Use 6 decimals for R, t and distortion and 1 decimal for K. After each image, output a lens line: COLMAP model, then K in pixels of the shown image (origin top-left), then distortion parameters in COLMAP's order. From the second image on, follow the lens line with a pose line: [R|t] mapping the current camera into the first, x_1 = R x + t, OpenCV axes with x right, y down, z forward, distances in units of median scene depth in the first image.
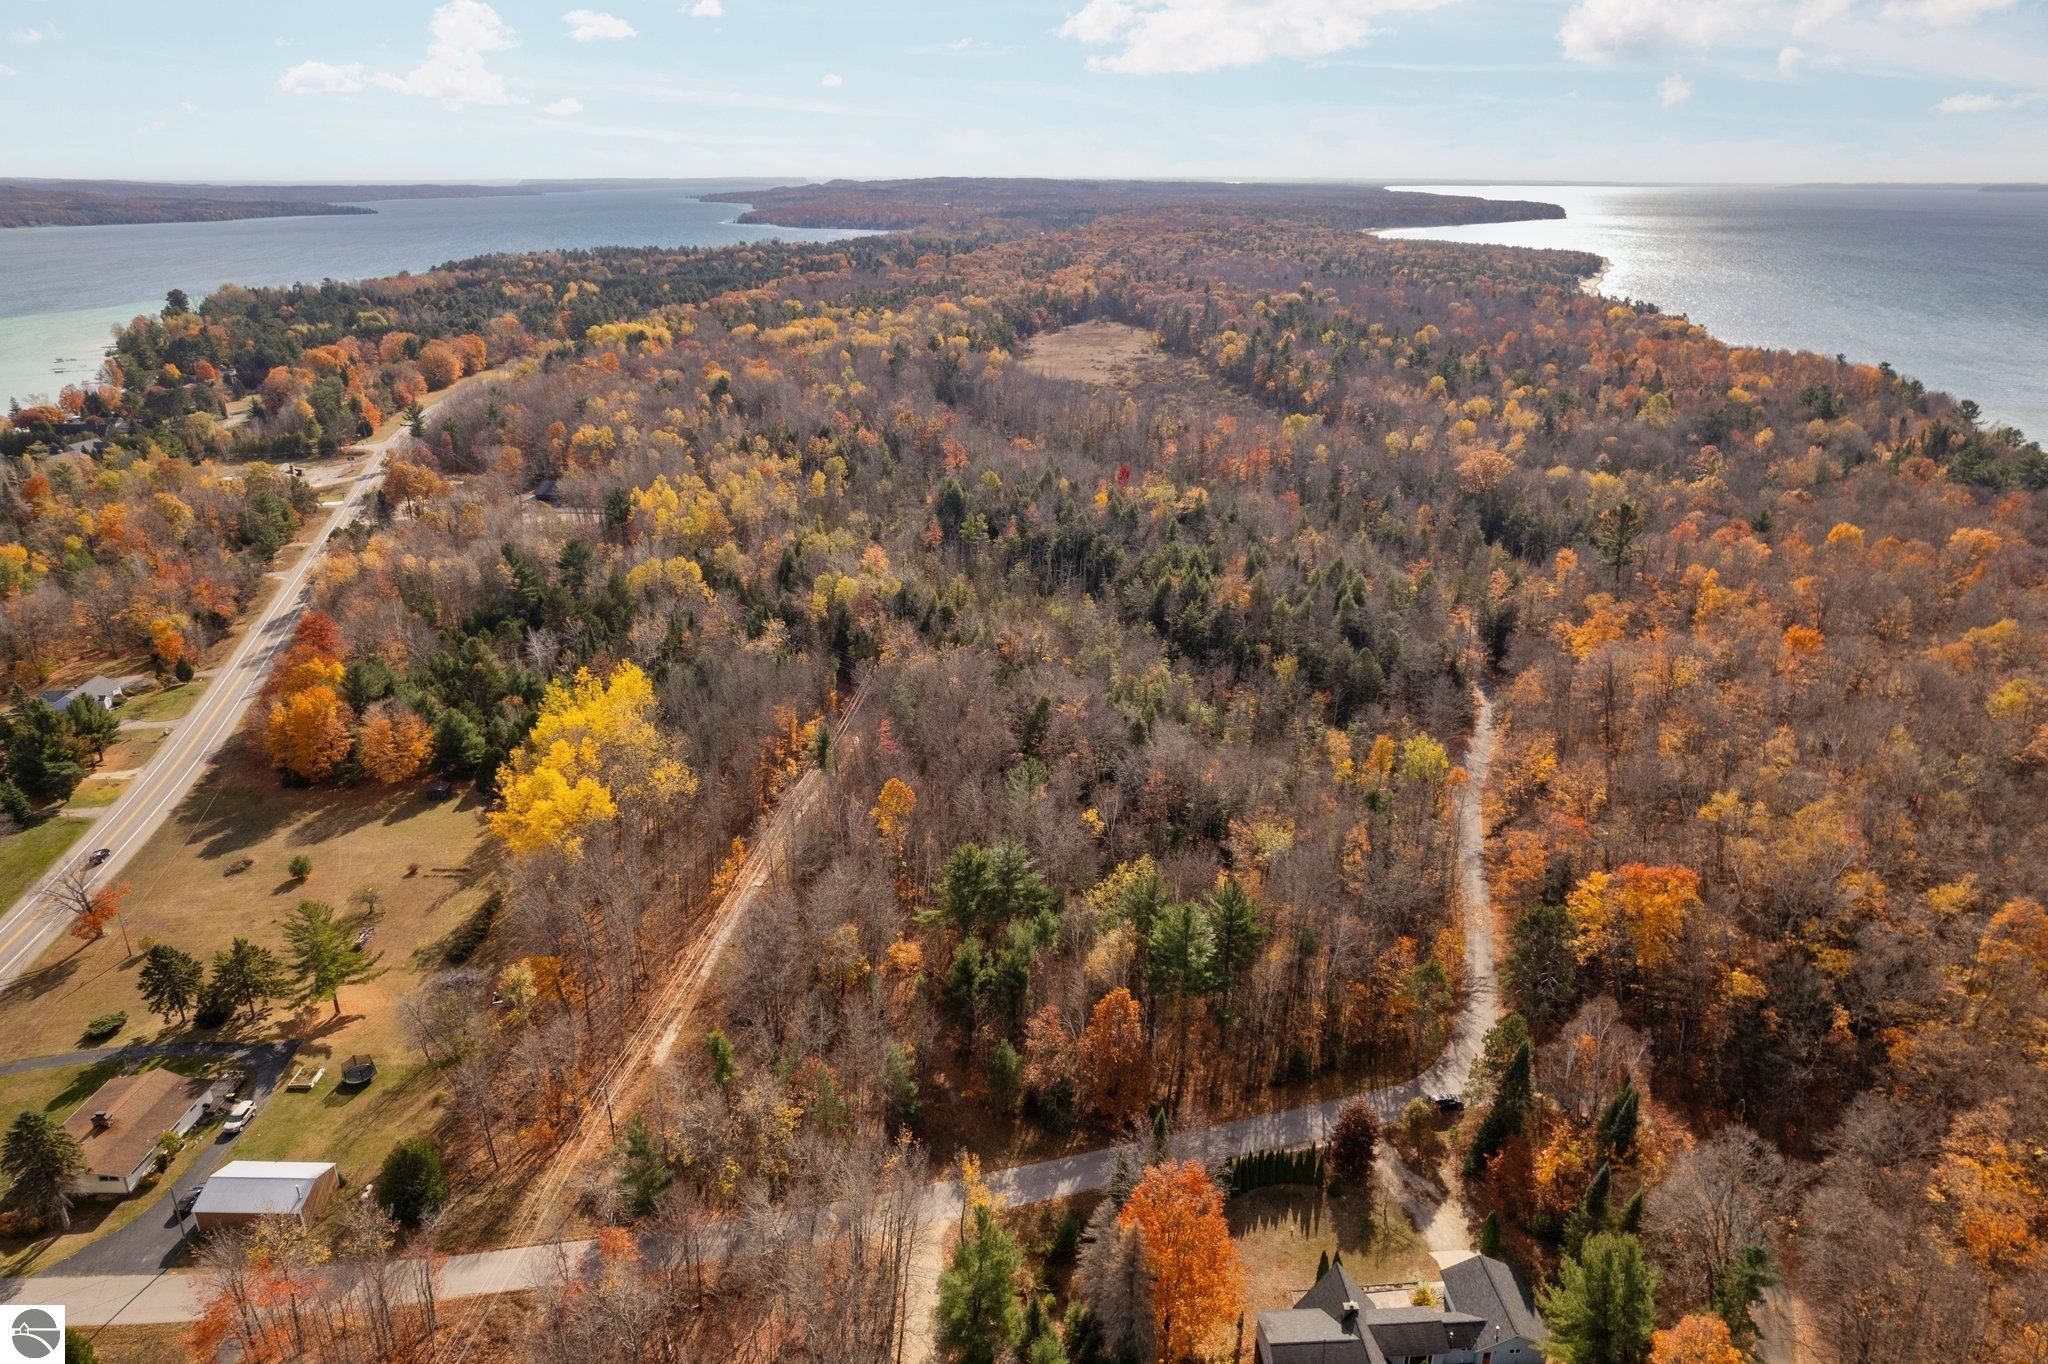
lens RADIAL K [[1309.0, 0, 1069.9], [0, 1309.0, 715.3], [0, 0, 1]] dist [-0.083087, 0.075727]
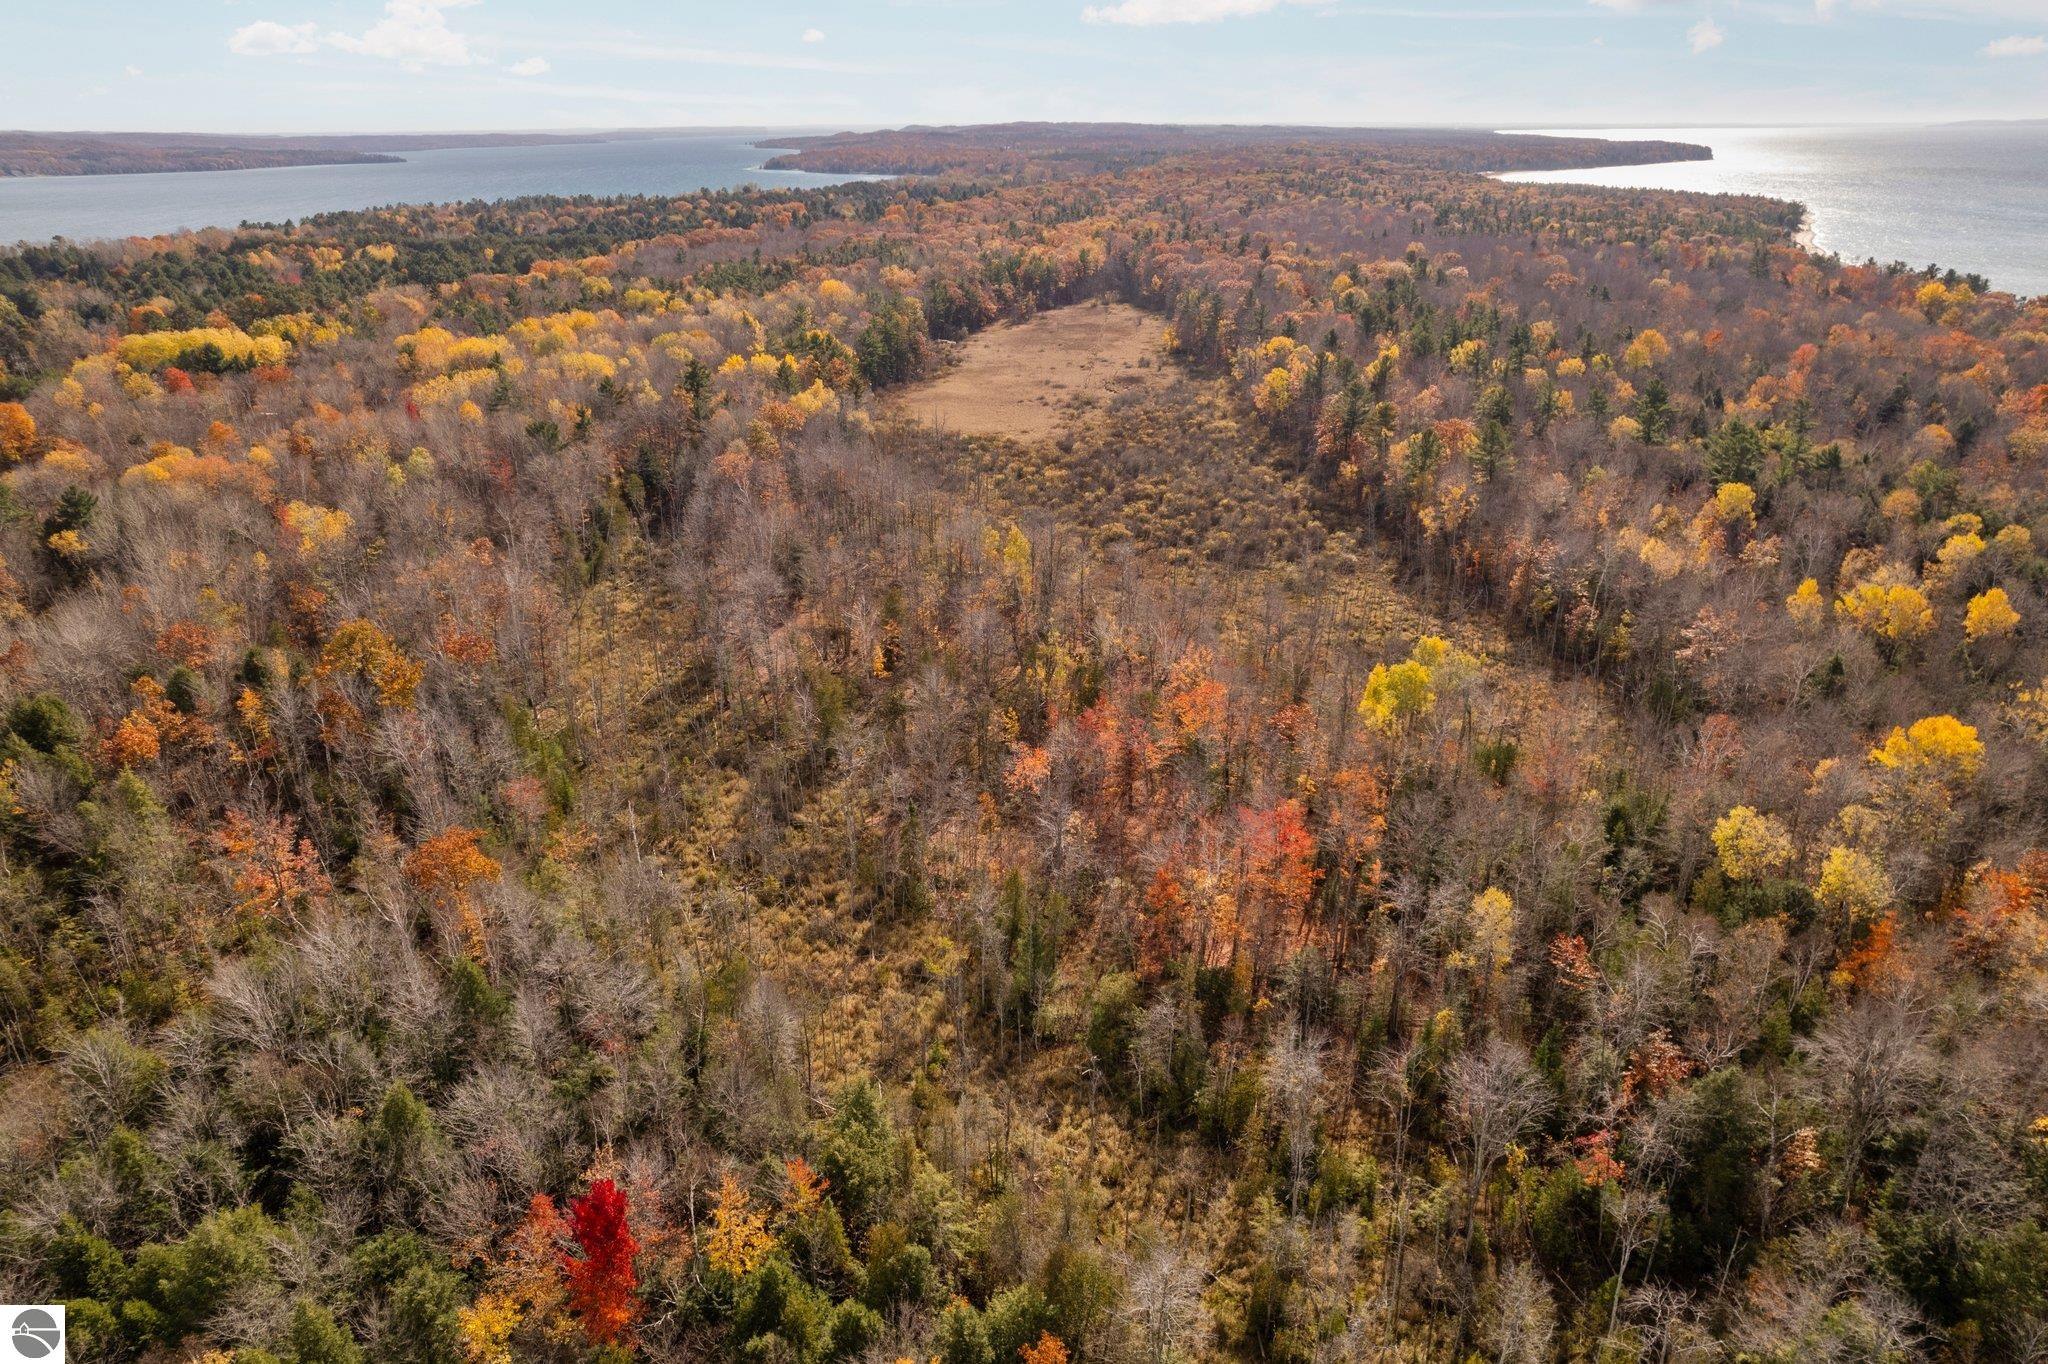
lens RADIAL K [[1309.0, 0, 1069.9], [0, 1309.0, 715.3], [0, 0, 1]] dist [-0.083087, 0.075727]
pose [[0.997709, 0.021039, -0.064295, 0.071877], [-0.018819, 0.999212, 0.034941, -0.151648], [0.064979, -0.033651, 0.997319, 0.432998]]
